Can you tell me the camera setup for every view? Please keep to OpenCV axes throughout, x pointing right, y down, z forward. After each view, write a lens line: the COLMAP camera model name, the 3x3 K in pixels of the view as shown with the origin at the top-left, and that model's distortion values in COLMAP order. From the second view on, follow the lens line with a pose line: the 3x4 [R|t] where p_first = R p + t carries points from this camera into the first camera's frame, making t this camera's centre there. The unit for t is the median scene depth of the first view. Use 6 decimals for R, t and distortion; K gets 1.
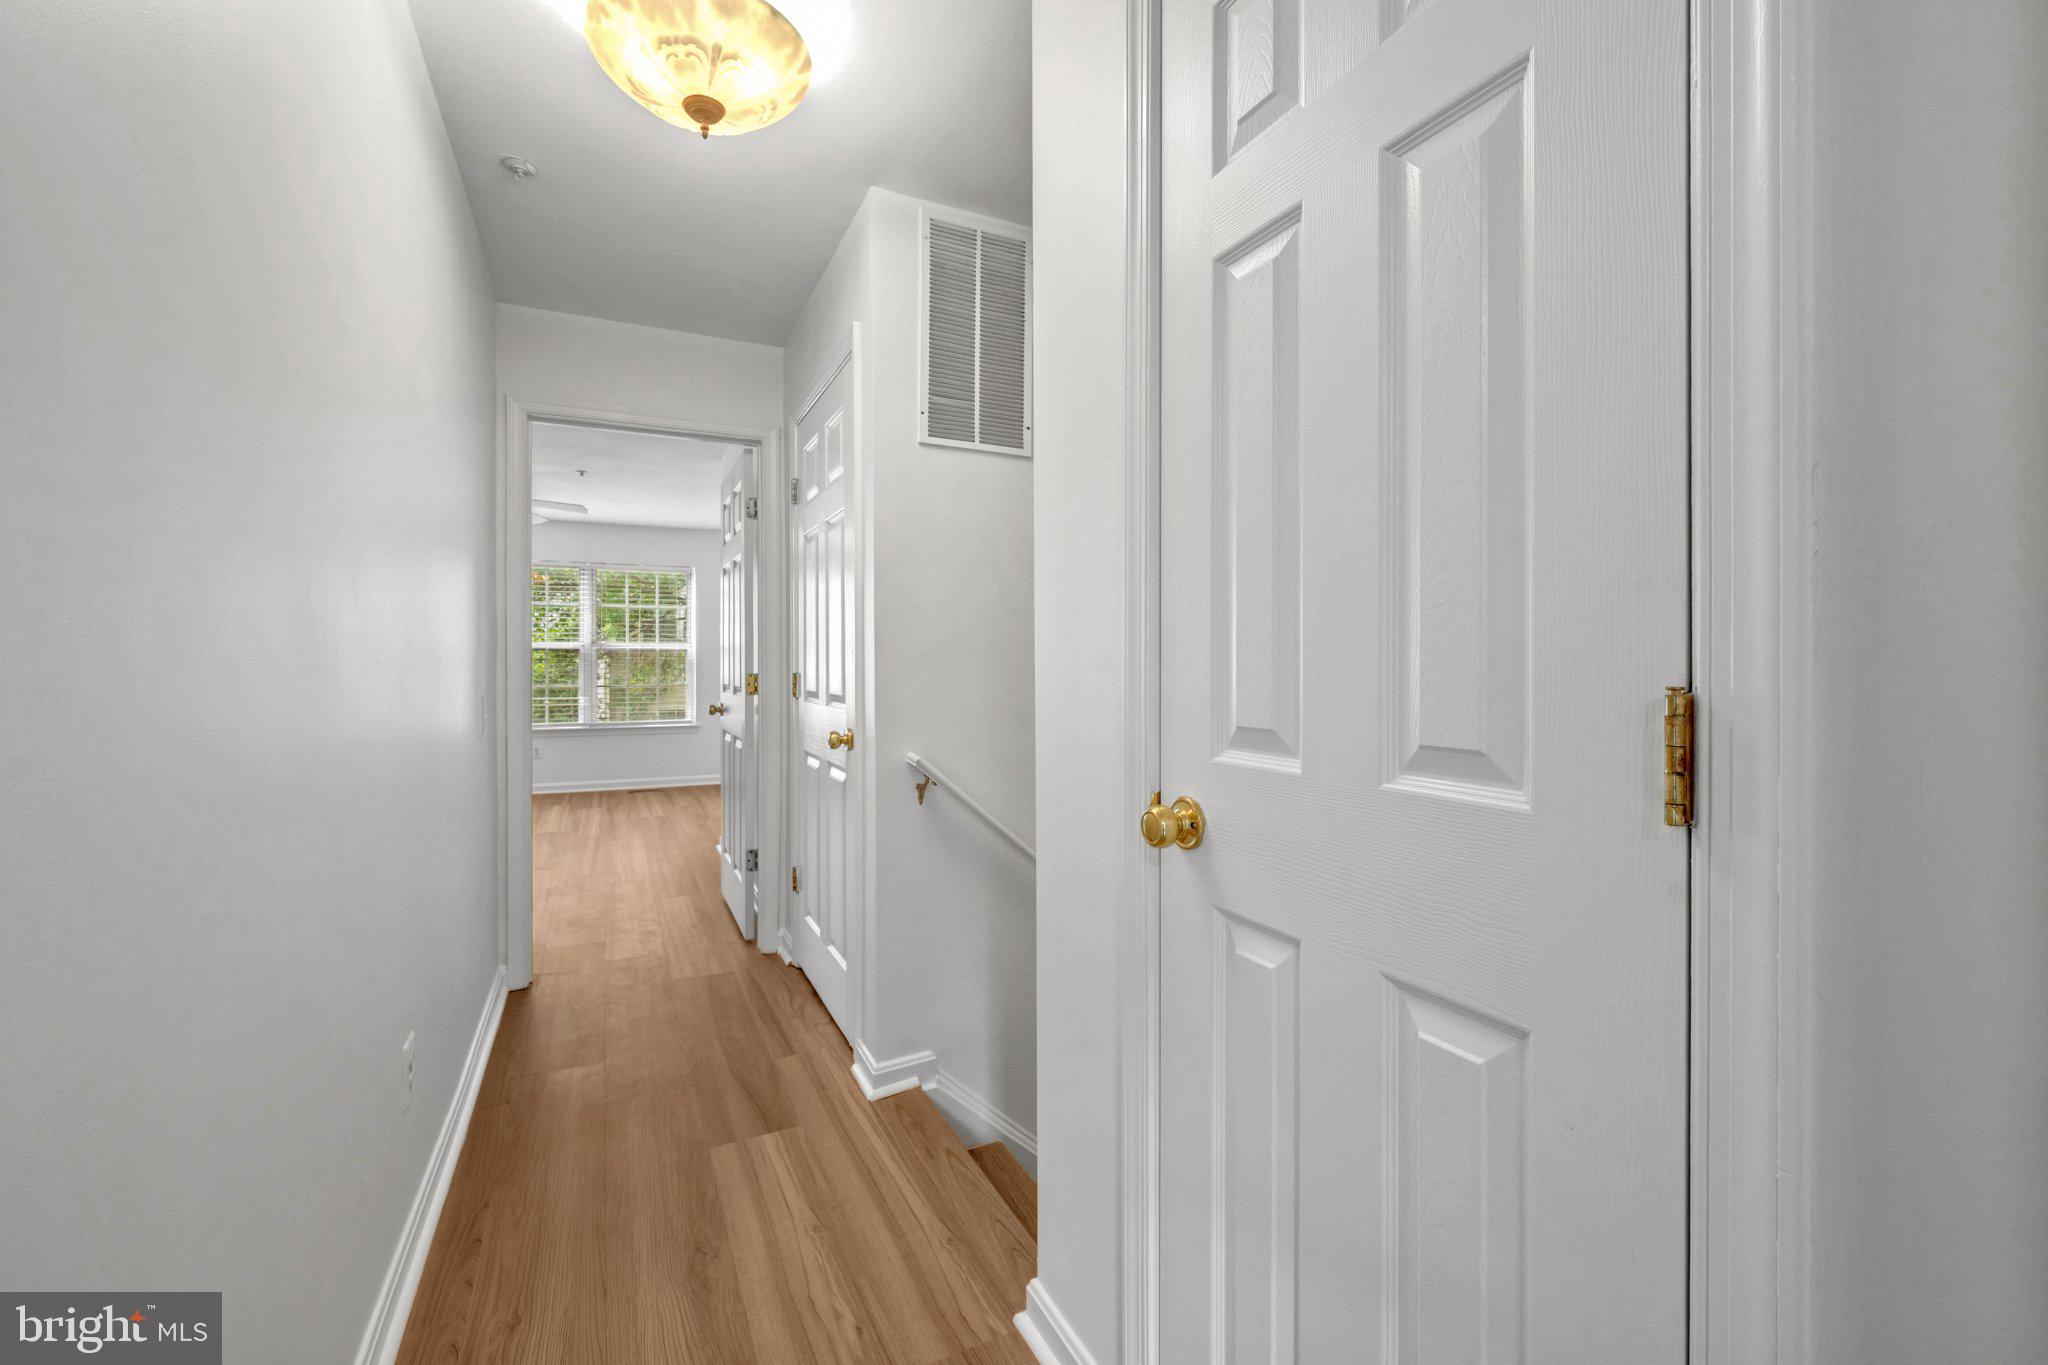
lens RADIAL K [[833.6, 0, 1022.1], [0, 833.6, 668.6], [0, 0, 1]] dist [0.003673, -0.000048]
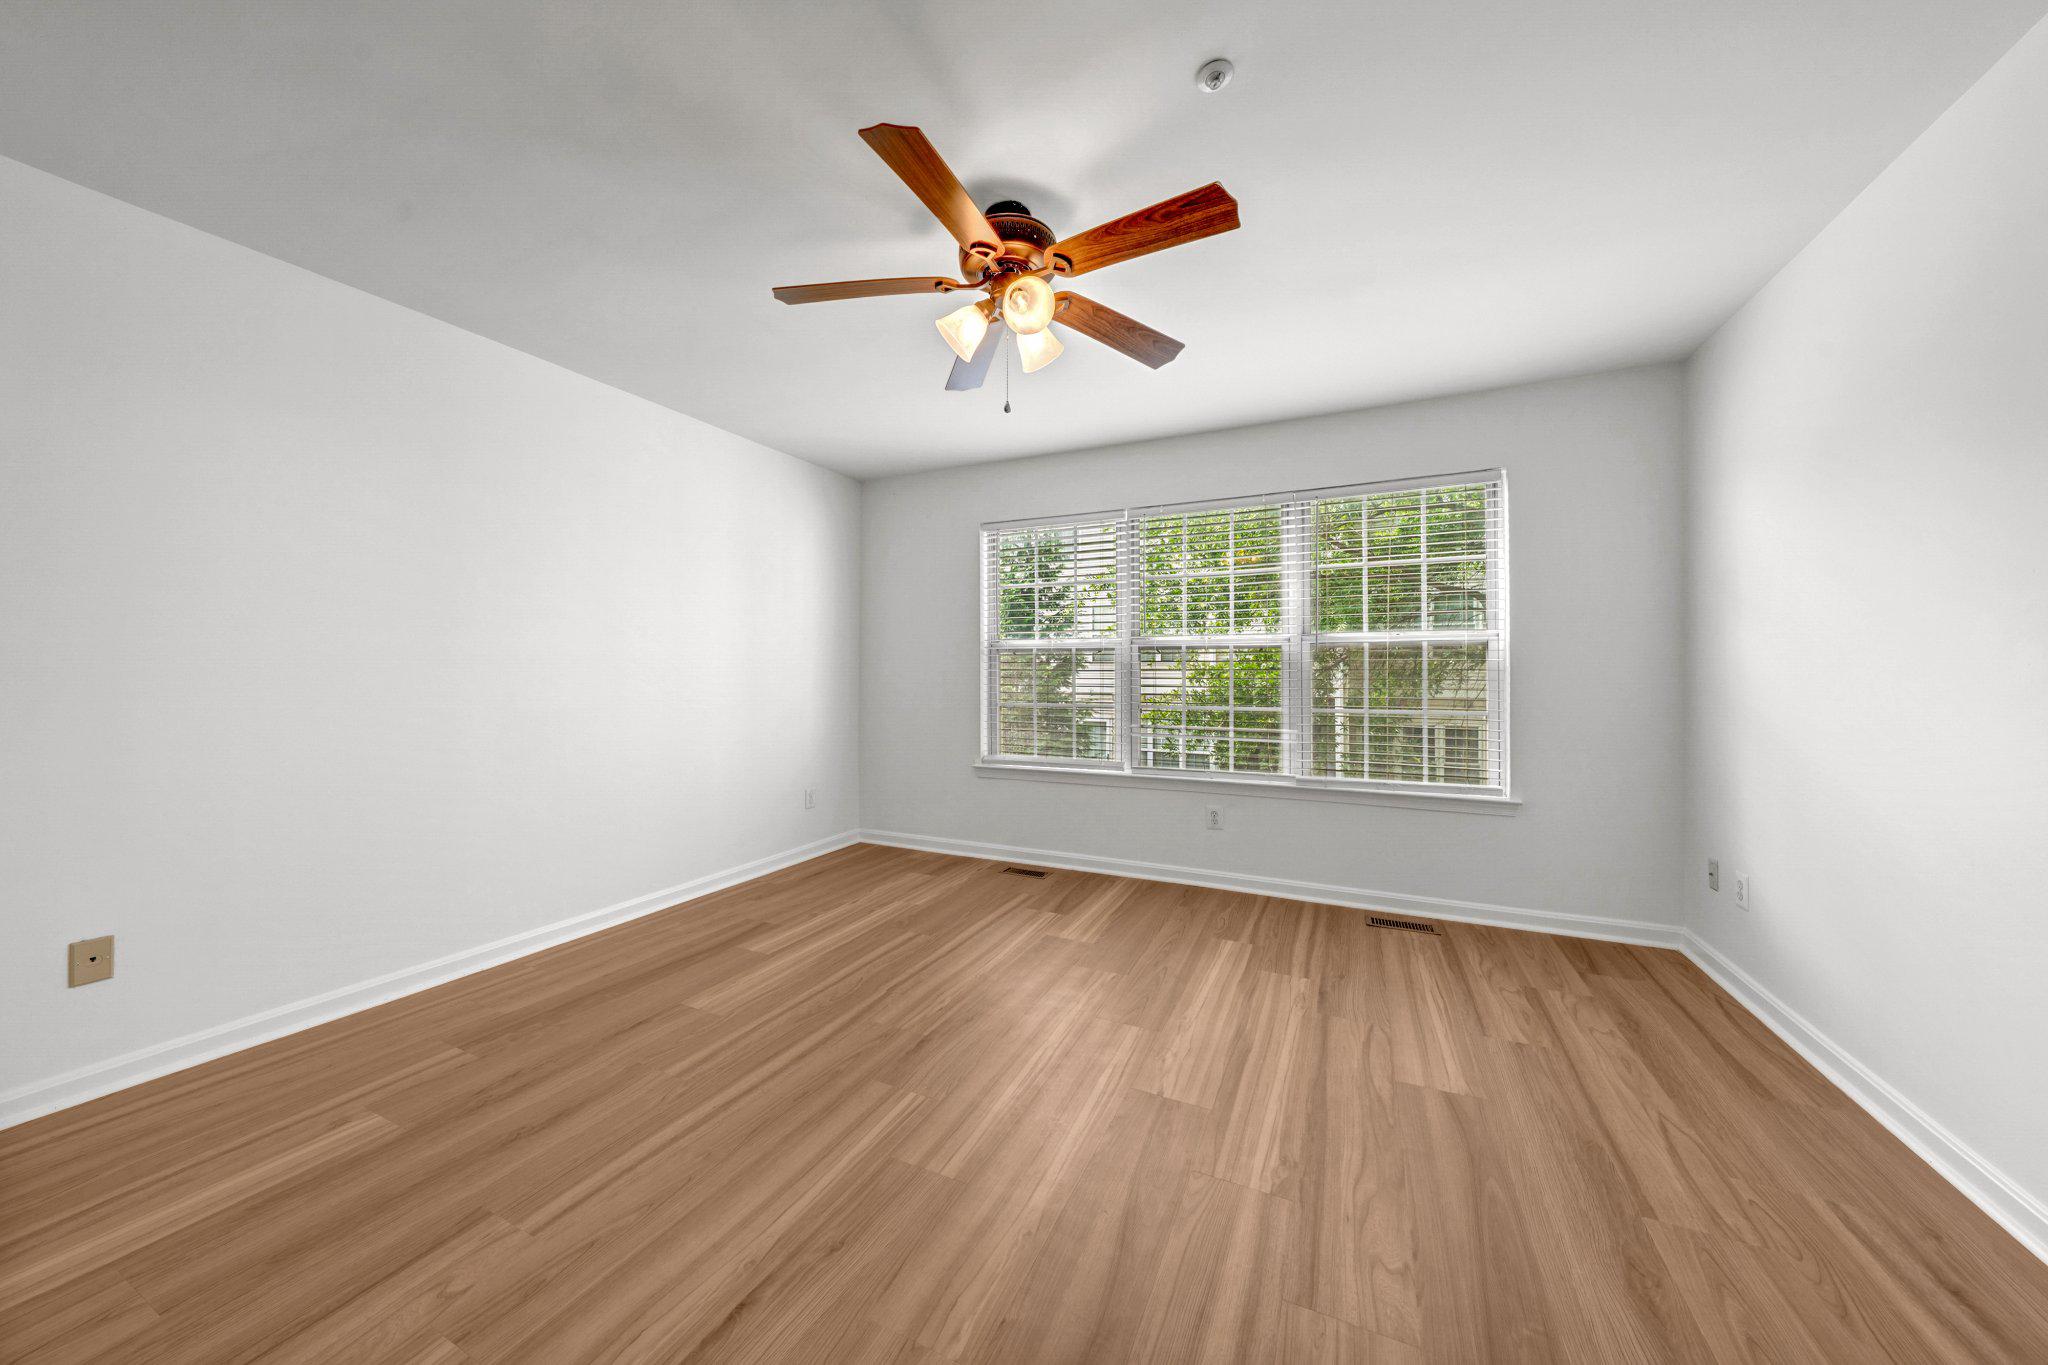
lens RADIAL K [[696.1, 0, 1028.5], [0, 696.1, 671.3], [0, 0, 1]] dist [-0.002791, 0.000033]
pose [[0.620472, 0.003144, -0.784222, -0.260381], [0.002956, 0.999975, 0.006347, -0.009458], [0.784223, -0.006256, 0.620448, 0.559431]]
